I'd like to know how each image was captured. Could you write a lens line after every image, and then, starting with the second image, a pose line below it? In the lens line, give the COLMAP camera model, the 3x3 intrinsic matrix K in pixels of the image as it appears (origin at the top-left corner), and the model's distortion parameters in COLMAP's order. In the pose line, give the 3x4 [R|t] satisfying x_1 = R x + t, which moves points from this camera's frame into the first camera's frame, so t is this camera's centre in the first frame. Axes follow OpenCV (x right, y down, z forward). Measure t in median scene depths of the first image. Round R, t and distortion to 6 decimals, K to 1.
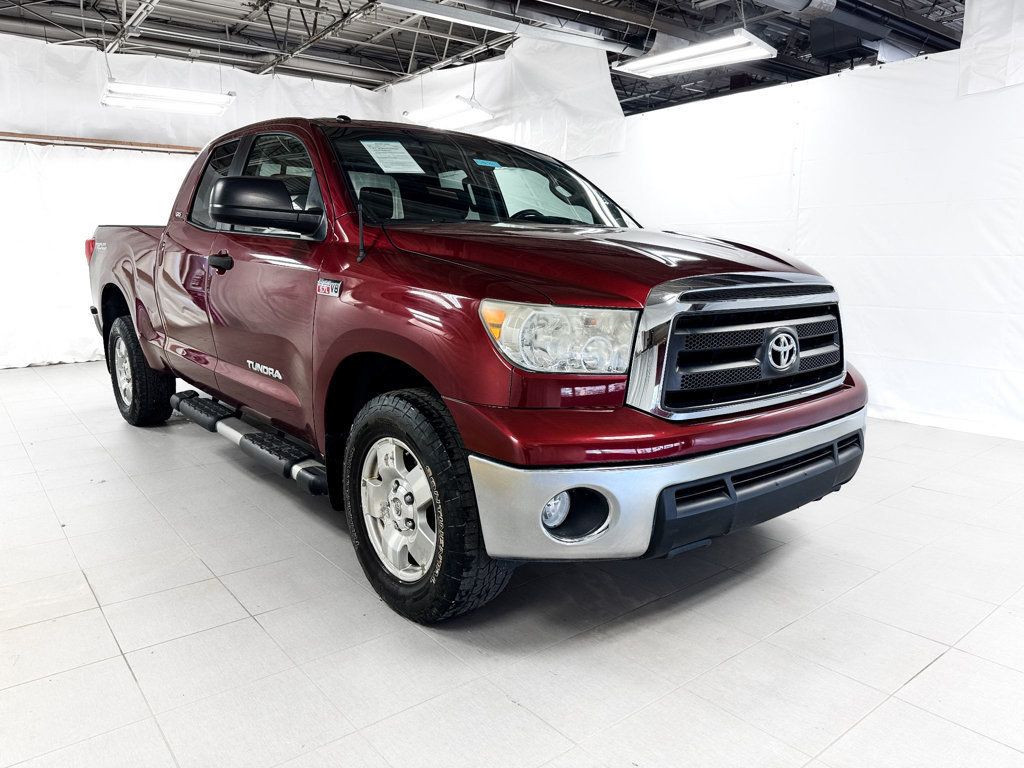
lens RADIAL K [[738.8, 0, 512.0], [0, 738.8, 384.0], [0, 0, 1]] dist [-0.003074, 0.001110]
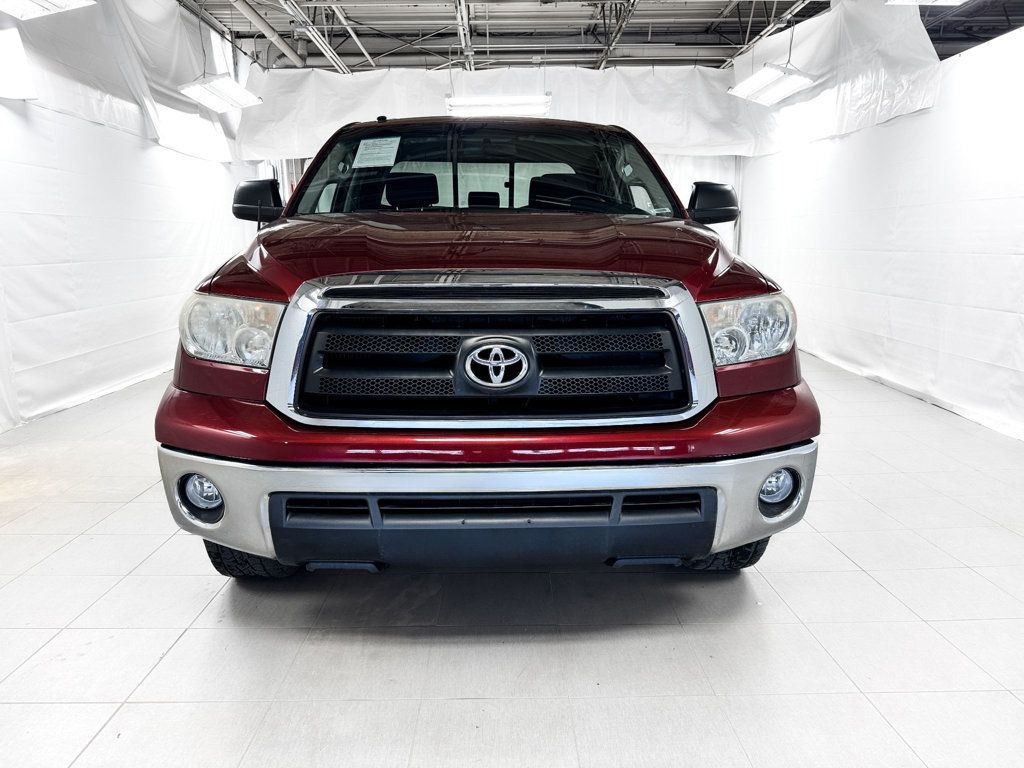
lens RADIAL K [[725.1, 0, 513.0], [0, 725.1, 366.0], [0, 0, 1]] dist [0.038702, -0.001120]
pose [[0.790881, 0.105551, -0.602799, 0.385198], [-0.105041, 0.993809, 0.036202, -0.033622], [0.602888, 0.034687, 0.797071, 0.165494]]
